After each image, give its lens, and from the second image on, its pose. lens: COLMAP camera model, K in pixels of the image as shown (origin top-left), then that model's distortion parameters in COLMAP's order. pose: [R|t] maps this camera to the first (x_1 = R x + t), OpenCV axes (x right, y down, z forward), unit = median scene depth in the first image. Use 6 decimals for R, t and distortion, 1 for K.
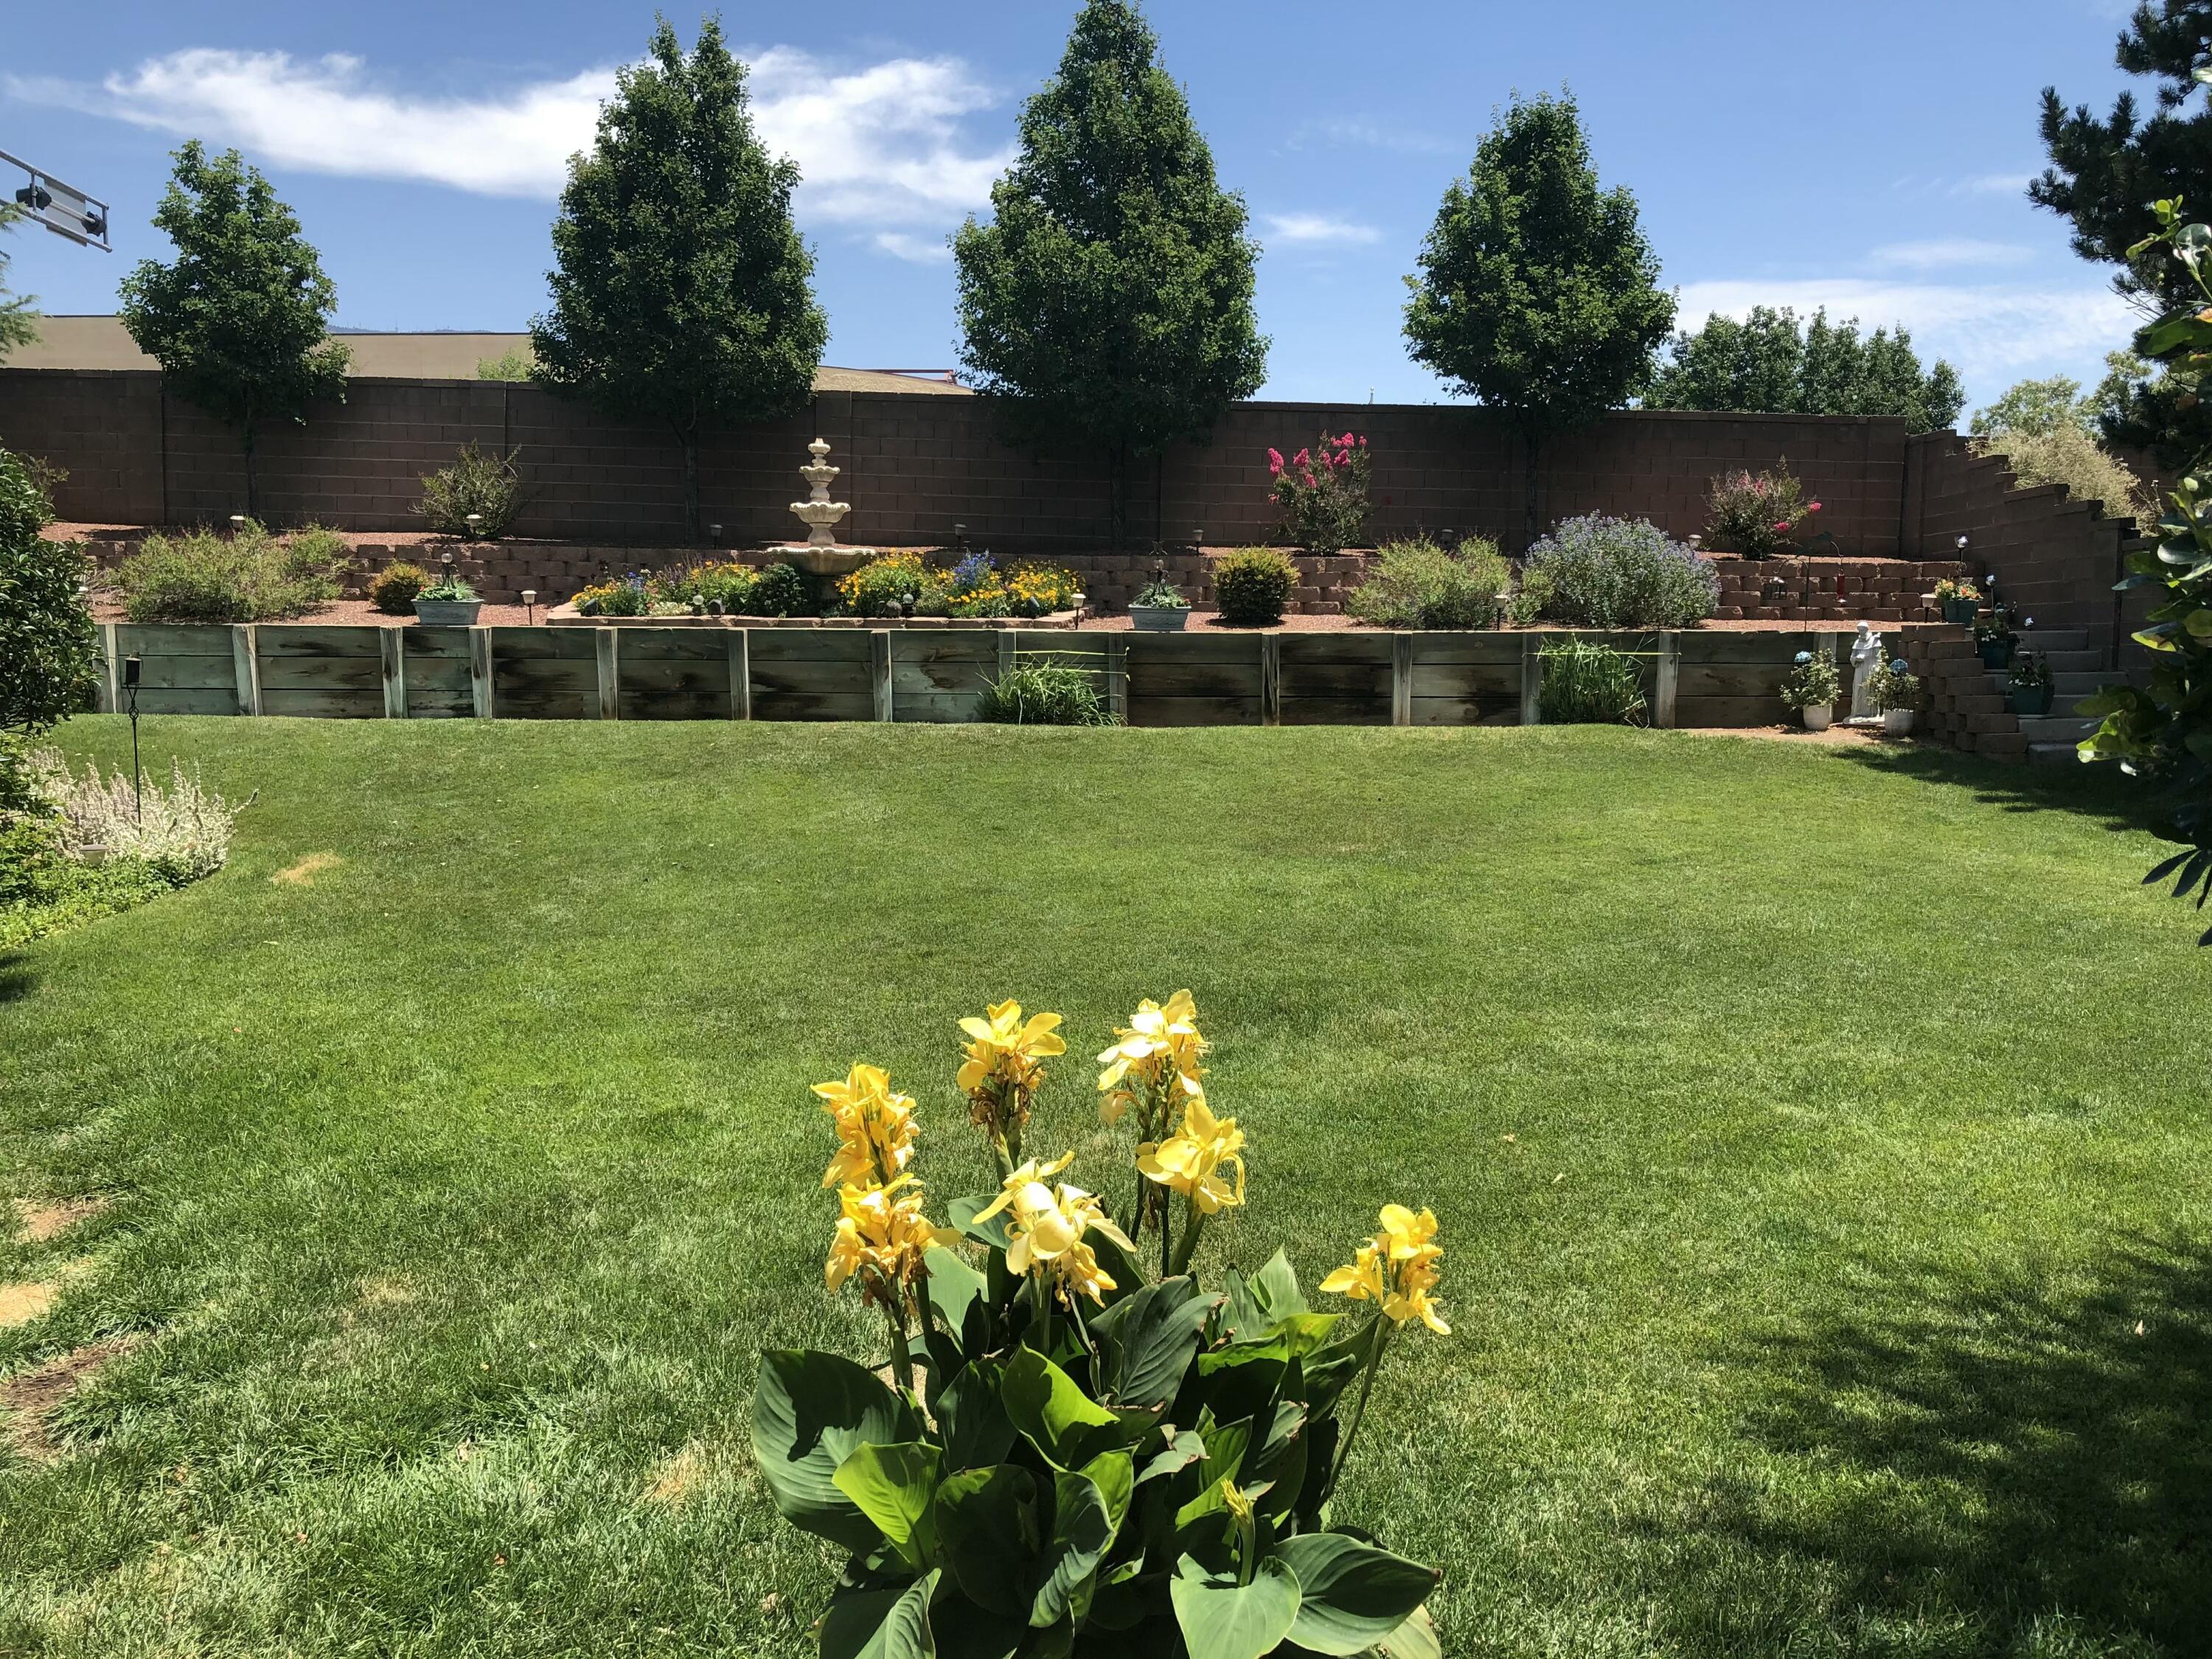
lens RADIAL K [[1796.2, 0, 1107.6], [0, 1796.2, 835.3], [0, 0, 1]] dist [0.013577, 0.001283]
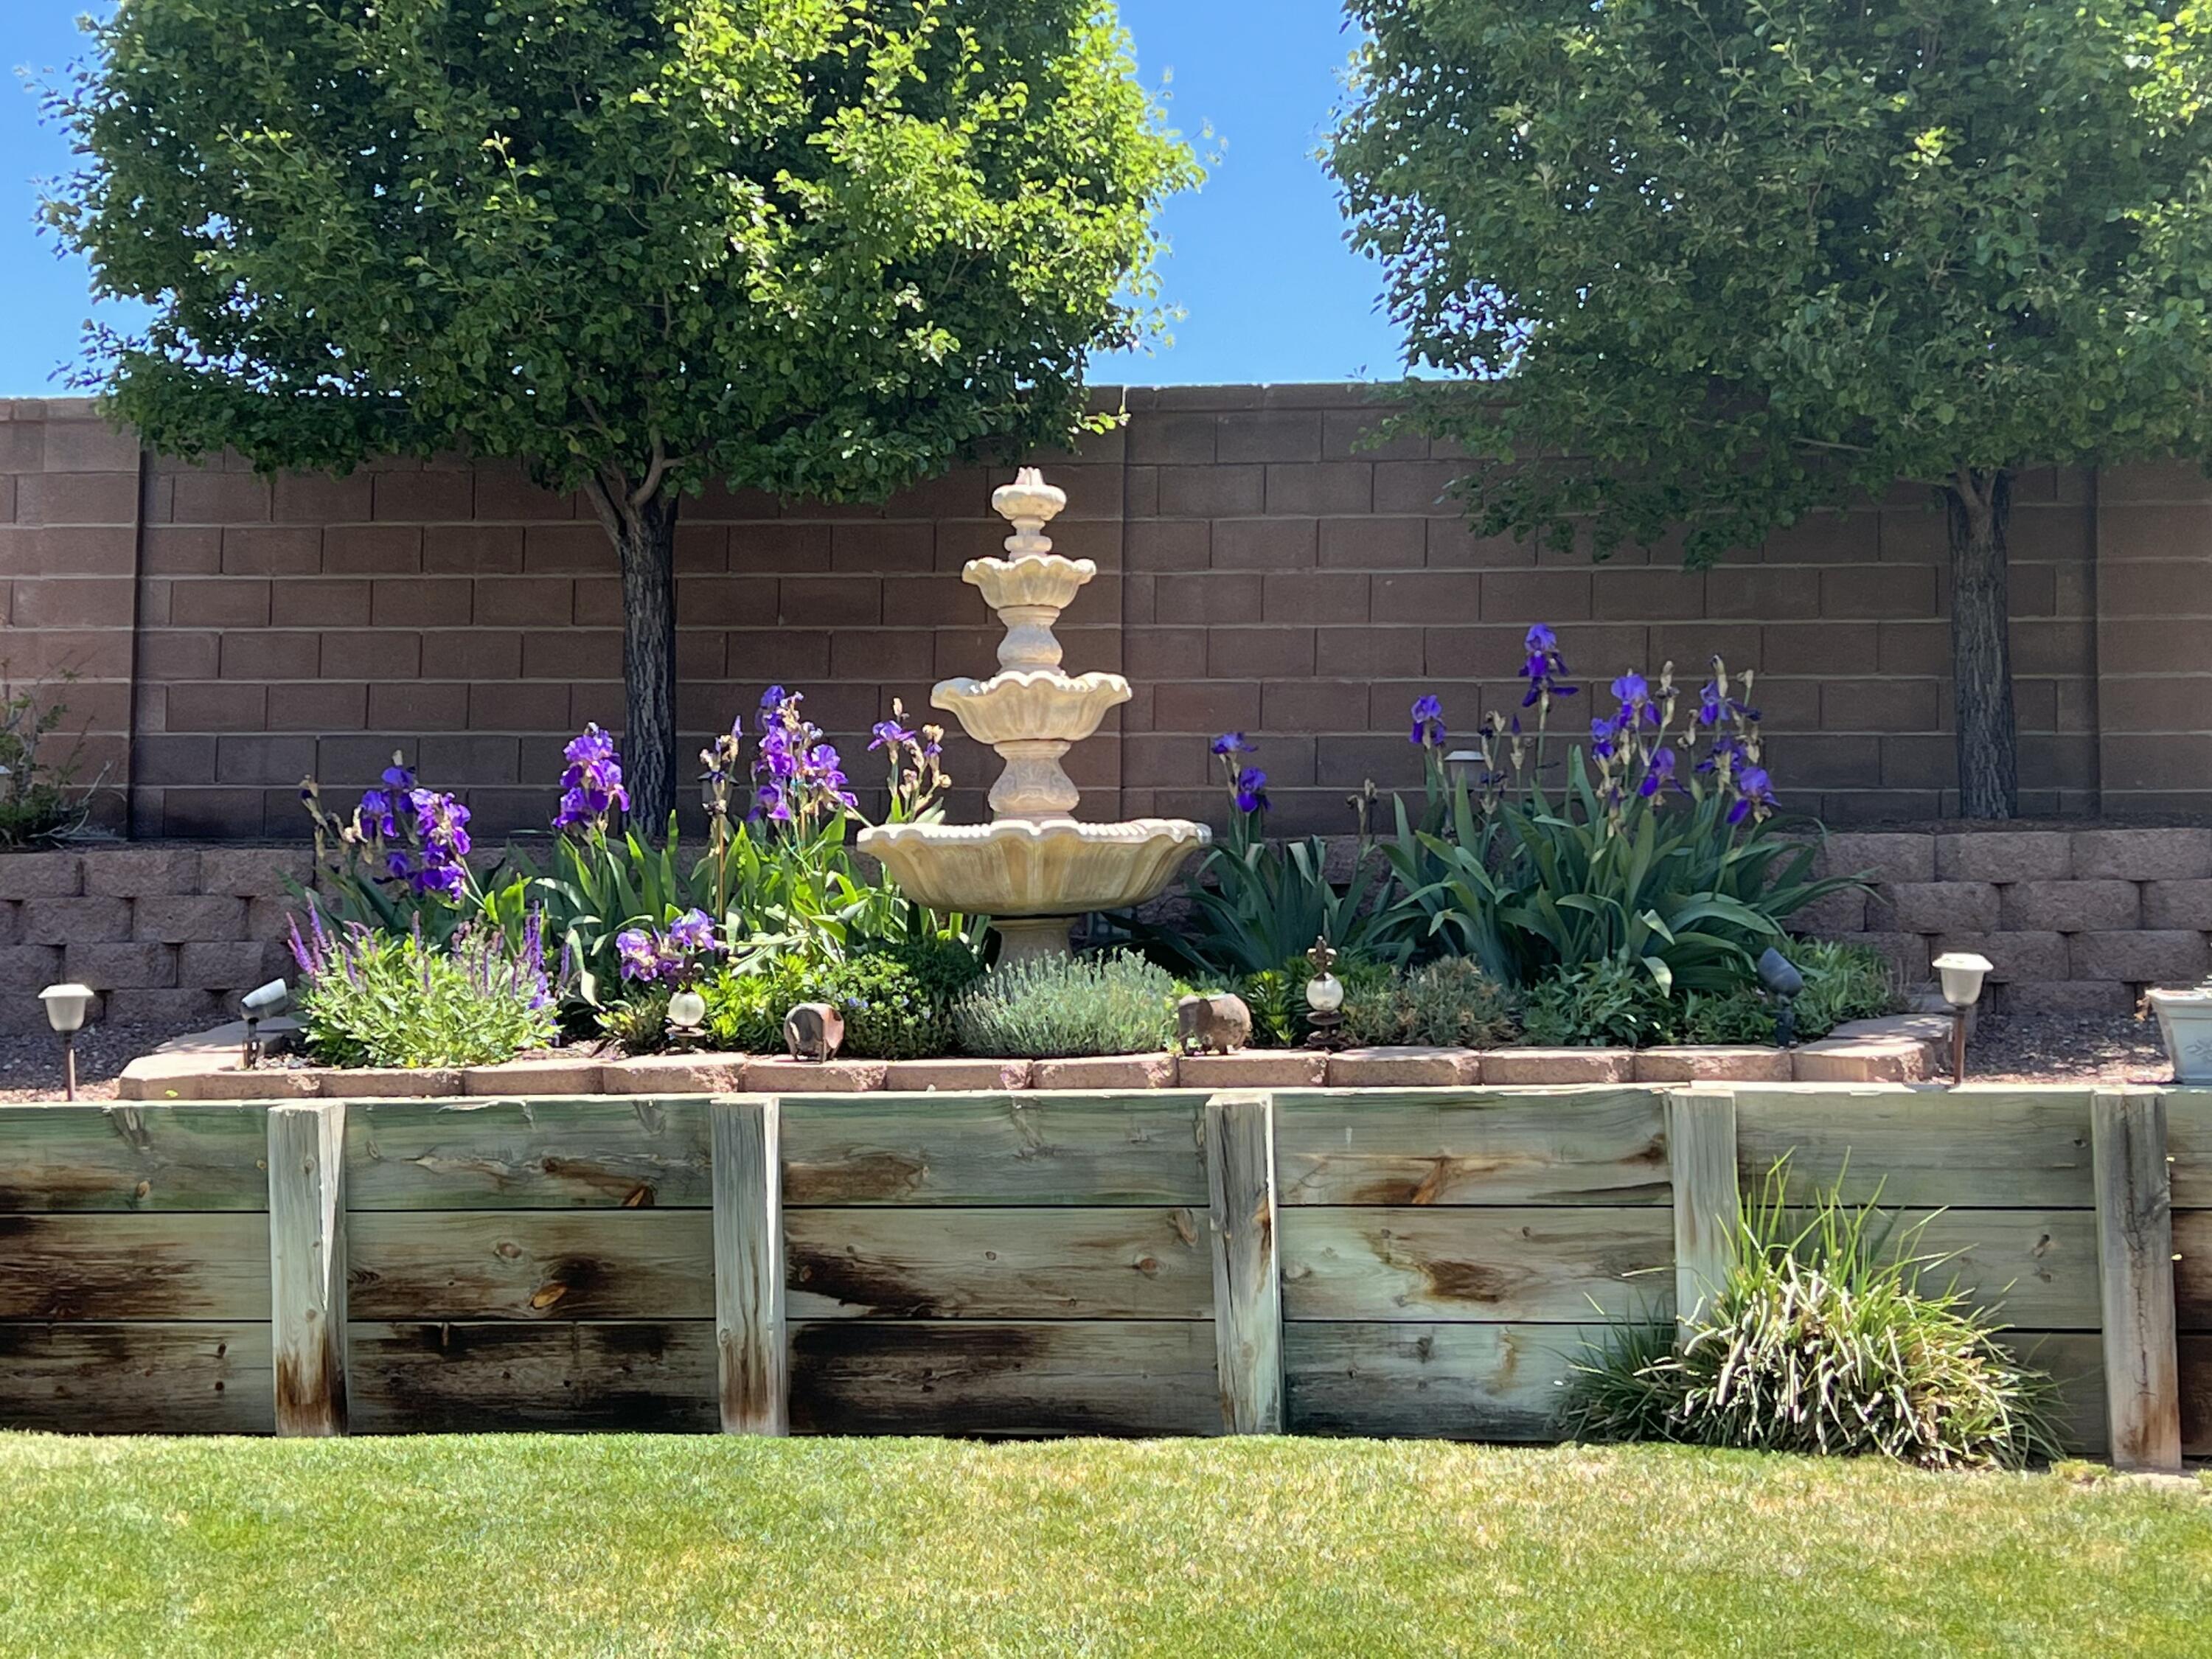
lens RADIAL K [[3460.2, 0, 1107.4], [0, 3460.2, 829.7], [0, 0, 1]] dist [0.139624, 0.000000]
pose [[0.990805, -0.024986, -0.132973, -0.072661], [0.000066, 0.982890, -0.184194, -0.054328], [0.135300, 0.182491, 0.973854, 0.453324]]
